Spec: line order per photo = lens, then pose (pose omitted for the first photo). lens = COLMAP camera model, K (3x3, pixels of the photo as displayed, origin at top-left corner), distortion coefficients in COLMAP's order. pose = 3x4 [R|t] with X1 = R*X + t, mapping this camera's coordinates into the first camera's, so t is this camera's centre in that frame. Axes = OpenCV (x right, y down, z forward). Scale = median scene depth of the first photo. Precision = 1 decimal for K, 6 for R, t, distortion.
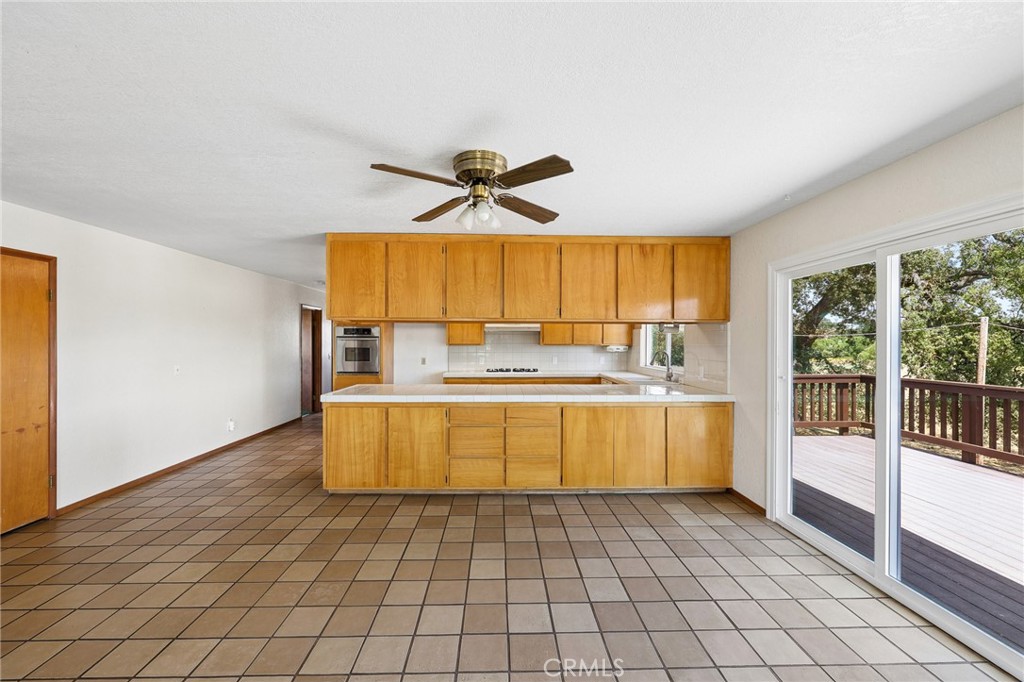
lens RADIAL K [[409.9, 0, 510.6], [0, 409.9, 342.2], [0, 0, 1]] dist [0.001449, 0.000258]
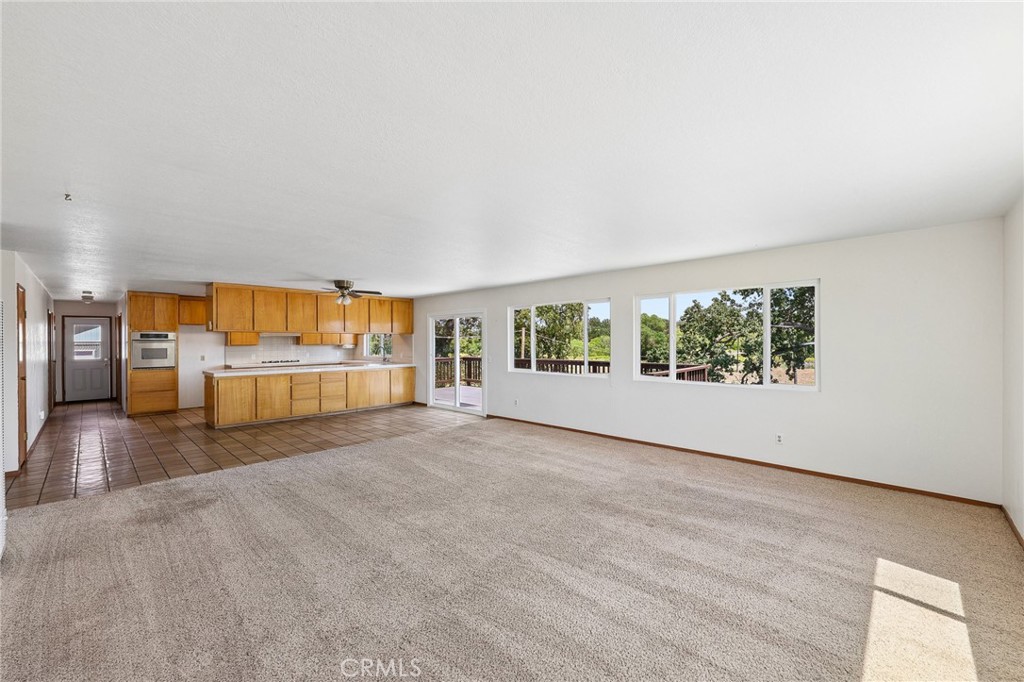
lens RADIAL K [[409.9, 0, 510.6], [0, 409.9, 342.2], [0, 0, 1]] dist [0.001449, 0.000258]
pose [[0.715097, -0.006621, 0.698994, -0.774126], [0.007528, 0.999970, 0.001770, -0.000298], [-0.698984, 0.003996, 0.715126, -1.172954]]
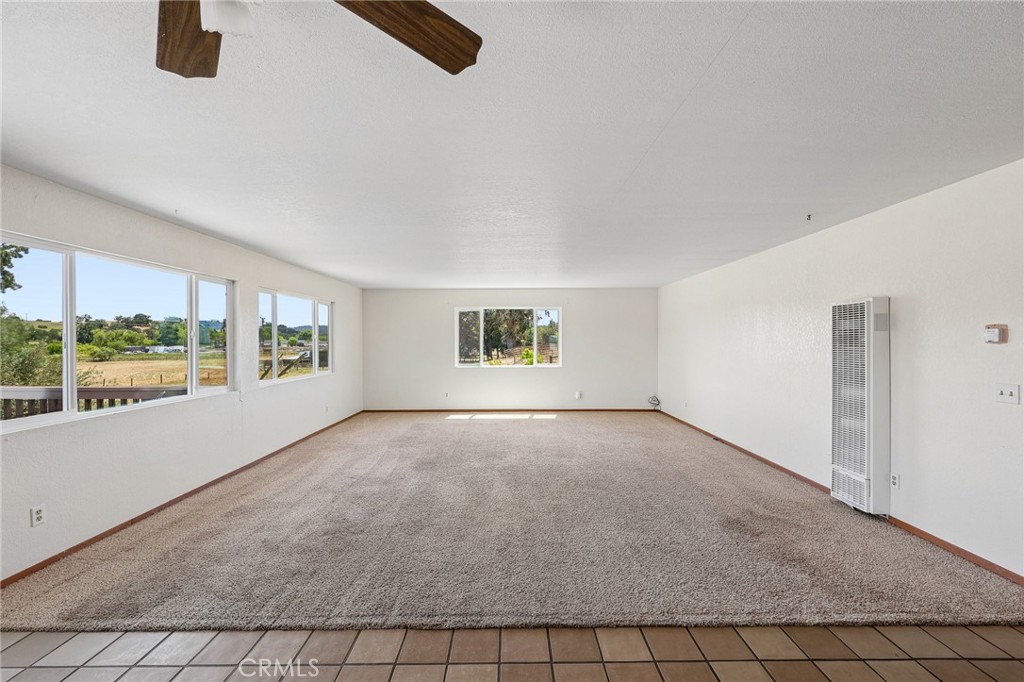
lens RADIAL K [[409.9, 0, 510.6], [0, 409.9, 342.2], [0, 0, 1]] dist [0.001449, 0.000258]
pose [[-0.999700, -0.000855, 0.024496, -0.203243], [-0.000731, 0.999987, 0.005084, 0.000944], [-0.024500, 0.005064, -0.999687, 0.811687]]
